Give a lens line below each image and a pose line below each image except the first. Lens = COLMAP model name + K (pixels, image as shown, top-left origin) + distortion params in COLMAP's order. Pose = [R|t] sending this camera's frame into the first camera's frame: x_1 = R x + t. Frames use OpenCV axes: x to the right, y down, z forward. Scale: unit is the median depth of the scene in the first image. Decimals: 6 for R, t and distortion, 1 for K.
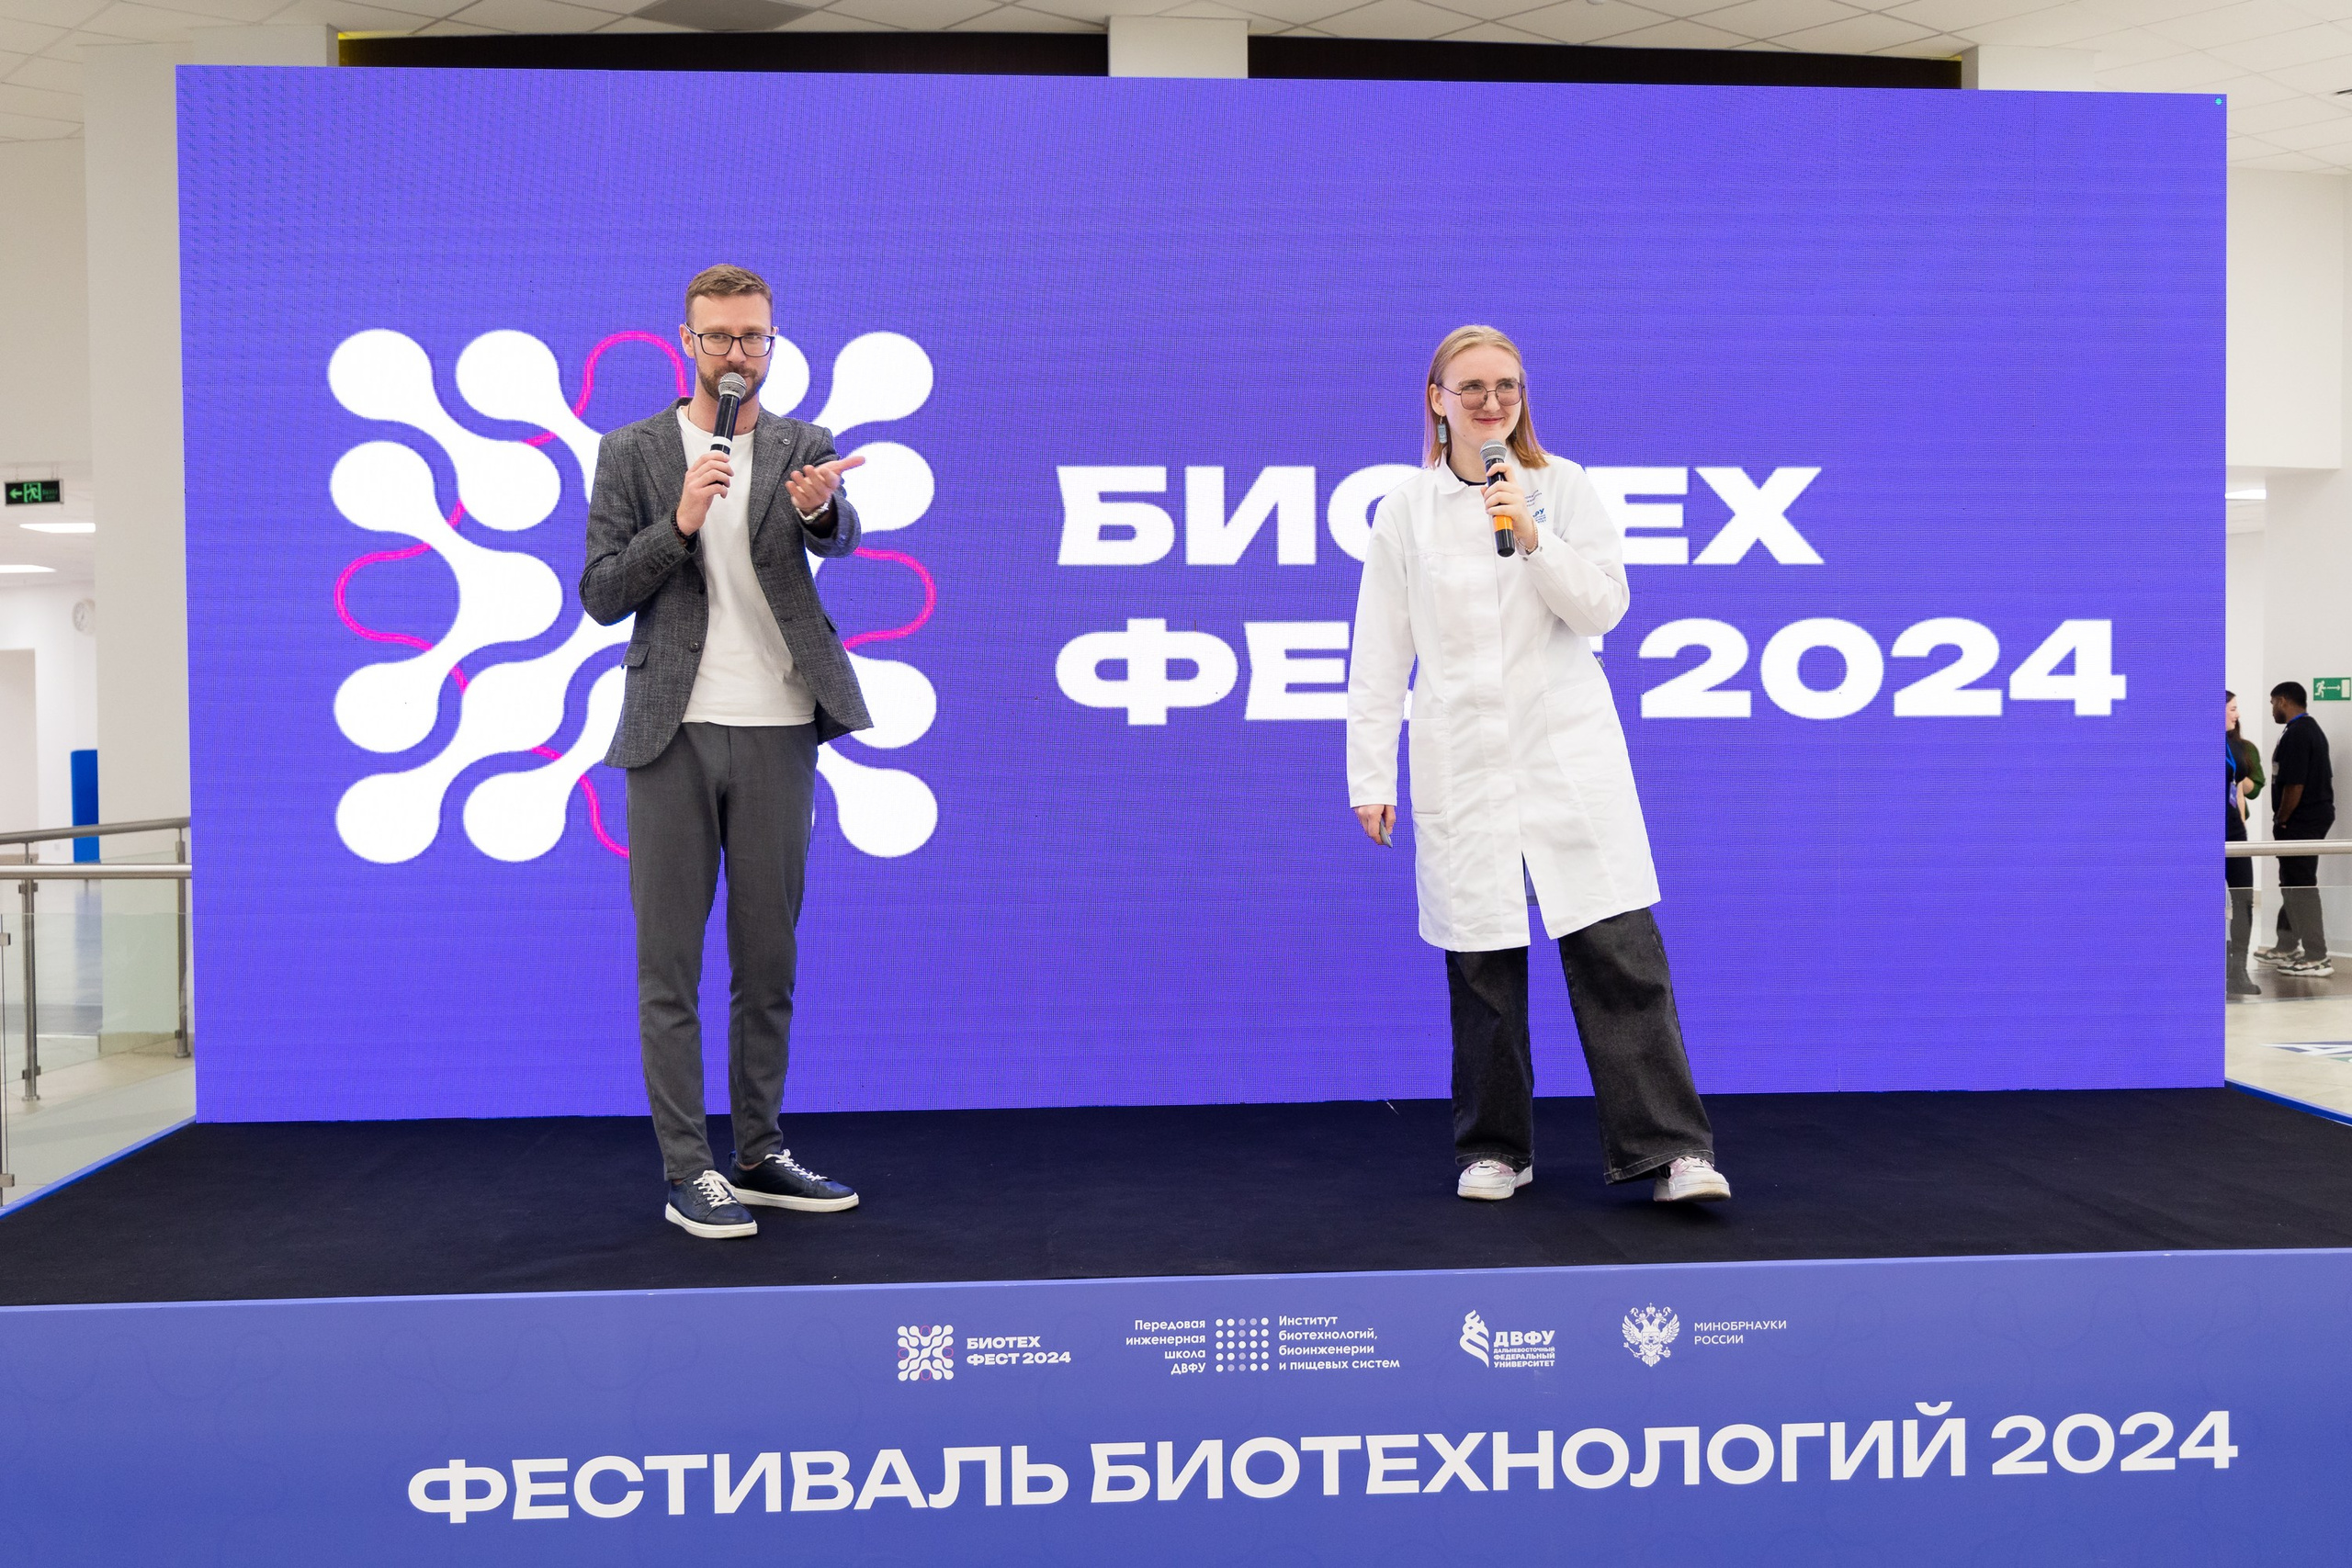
lens RADIAL K [[2483.2, 0, 1161.1], [0, 2483.2, 792.3], [0, 0, 1]] dist [0.000921, 0.000000]
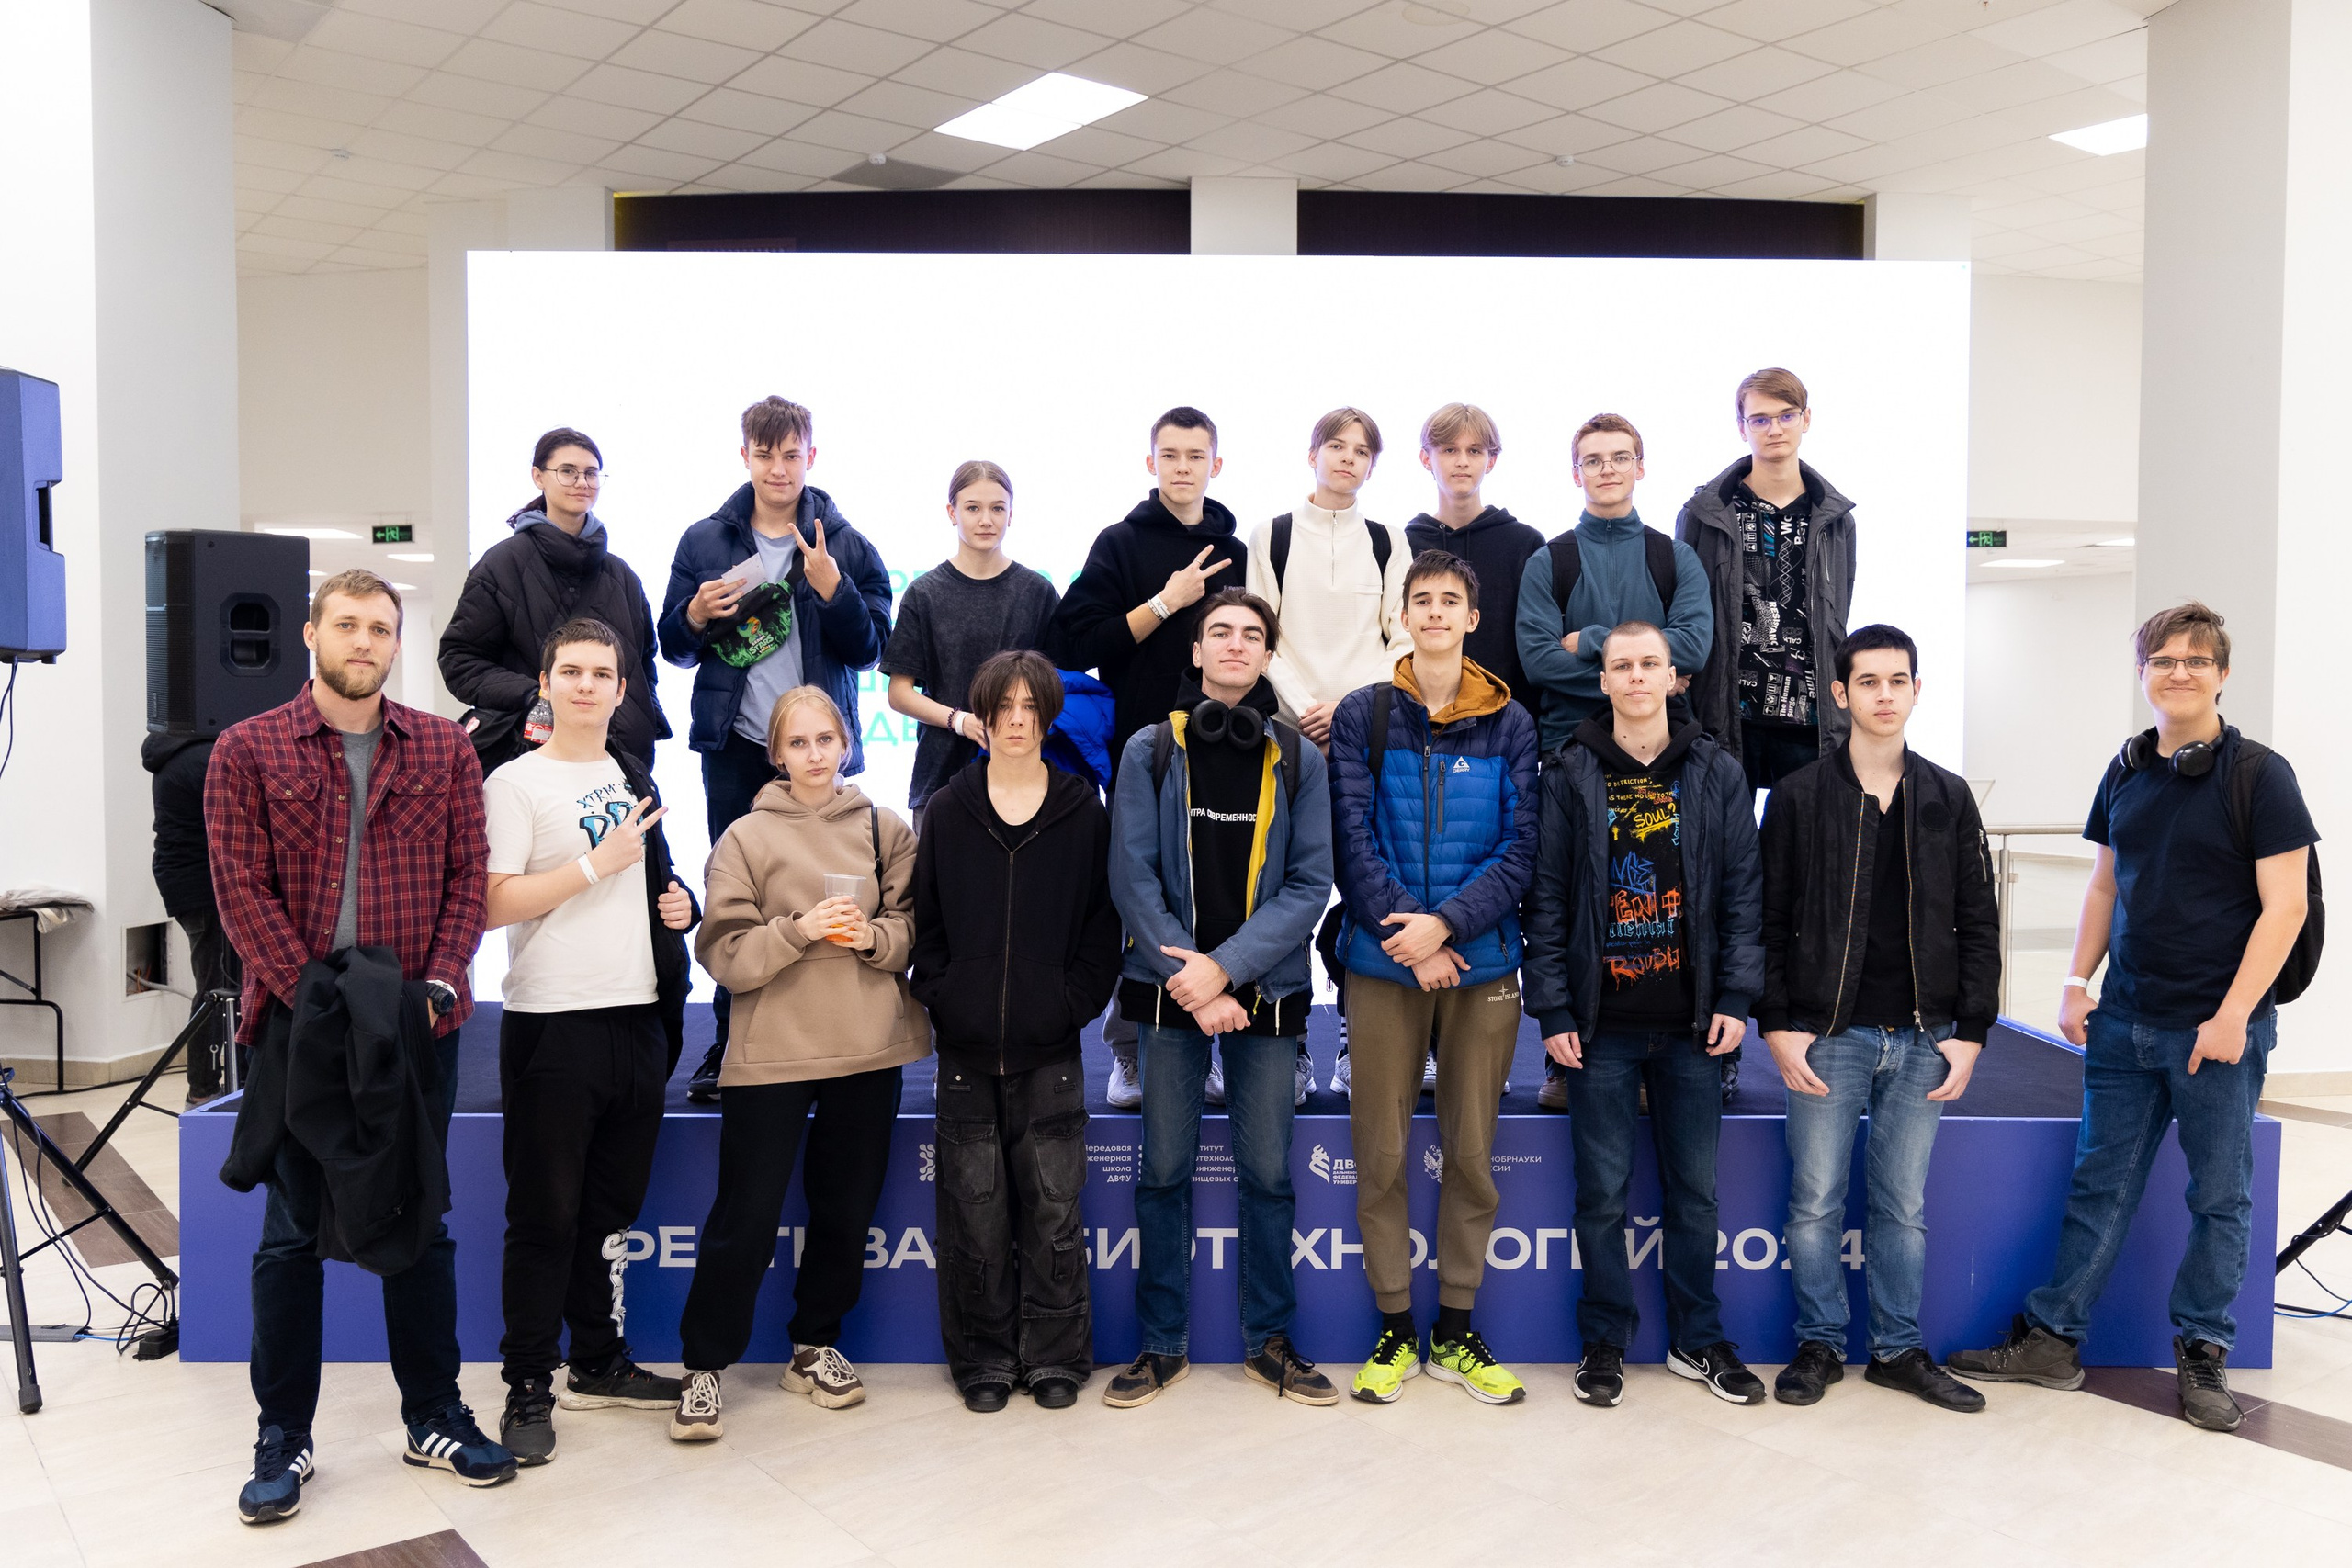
lens RADIAL K [[2010.3, 0, 1162.9], [0, 2010.3, 790.2], [0, 0, 1]] dist [-0.007694, 0.003440]
pose [[0.997625, 0.013697, -0.067508, 0.109989], [-0.012865, 0.999836, 0.012738, -0.009117], [0.067671, -0.011839, 0.997637, -0.160566]]
